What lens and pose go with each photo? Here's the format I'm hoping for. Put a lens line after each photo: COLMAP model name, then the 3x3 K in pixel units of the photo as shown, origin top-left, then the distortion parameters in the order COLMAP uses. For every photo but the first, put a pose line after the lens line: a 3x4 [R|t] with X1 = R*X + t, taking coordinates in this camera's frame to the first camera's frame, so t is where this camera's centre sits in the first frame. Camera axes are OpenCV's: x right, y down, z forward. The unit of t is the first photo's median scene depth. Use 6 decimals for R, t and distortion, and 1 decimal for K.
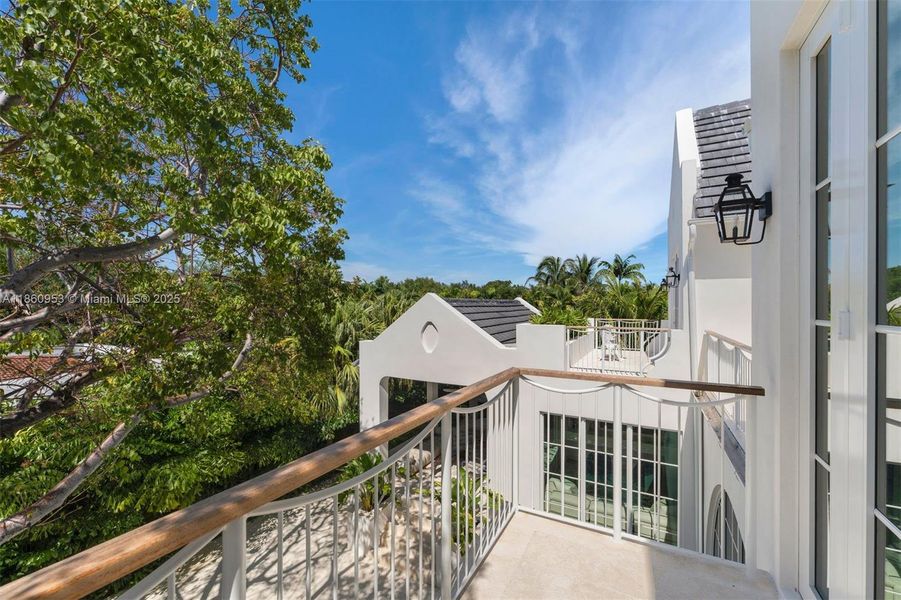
lens RADIAL K [[361.9, 0, 450.5], [0, 361.9, 300.0], [0, 0, 1]] dist [0.000123, 0.000188]
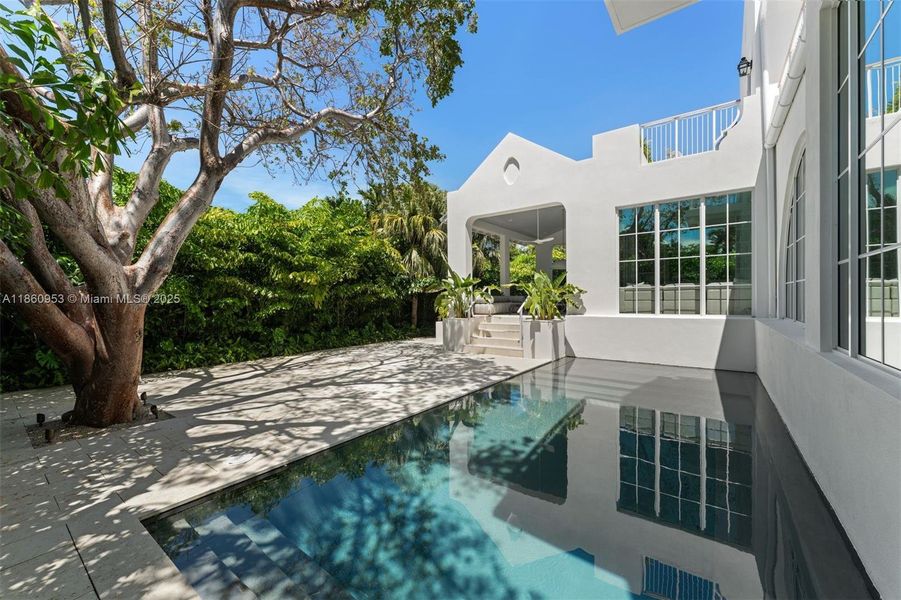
lens RADIAL K [[361.9, 0, 450.5], [0, 361.9, 300.0], [0, 0, 1]] dist [0.000123, 0.000188]
pose [[0.989529, -0.008670, -0.144073, -0.083889], [0.009045, 0.999957, 0.001948, 0.504023], [0.144050, -0.003231, 0.989565, -0.156932]]
